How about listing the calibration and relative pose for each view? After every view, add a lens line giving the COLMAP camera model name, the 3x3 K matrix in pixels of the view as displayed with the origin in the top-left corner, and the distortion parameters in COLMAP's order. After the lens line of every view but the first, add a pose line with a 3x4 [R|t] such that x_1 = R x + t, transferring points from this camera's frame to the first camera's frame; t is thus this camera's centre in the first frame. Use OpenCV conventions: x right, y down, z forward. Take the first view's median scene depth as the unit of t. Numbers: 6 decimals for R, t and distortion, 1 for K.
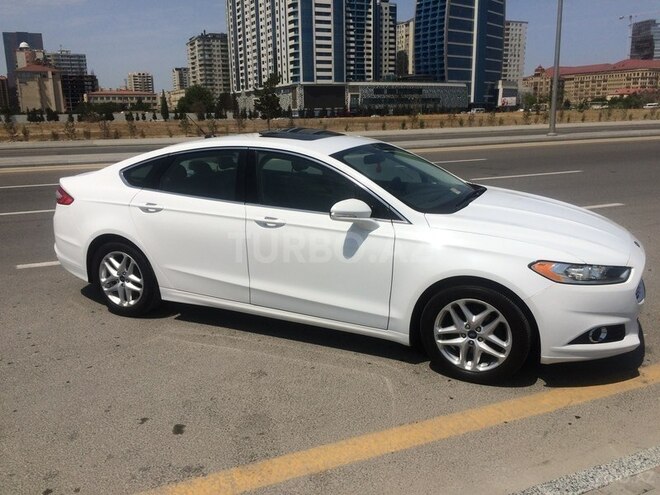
lens RADIAL K [[564.5, 0, 326.8], [0, 564.5, 251.1], [0, 0, 1]] dist [0.090471, -0.129822]
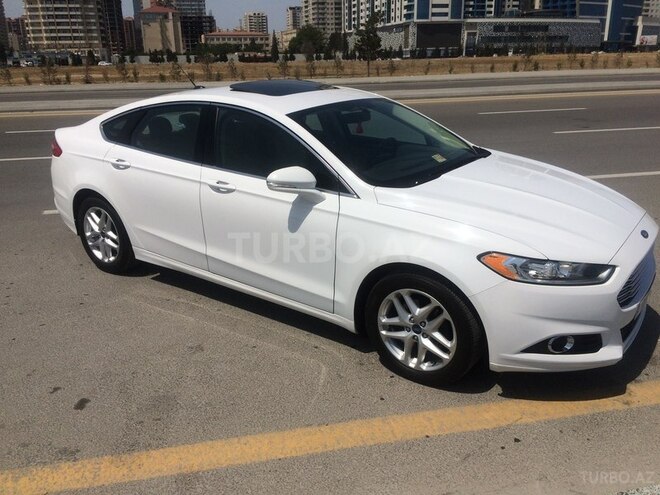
lens RADIAL K [[564.5, 0, 326.0], [0, 564.5, 247.3], [0, 0, 1]] dist [0.090471, -0.129822]
pose [[0.981903, 0.061562, -0.179101, 0.208207], [-0.045251, 0.994564, 0.093780, -0.041716], [0.183900, -0.083978, 0.979351, 0.103645]]
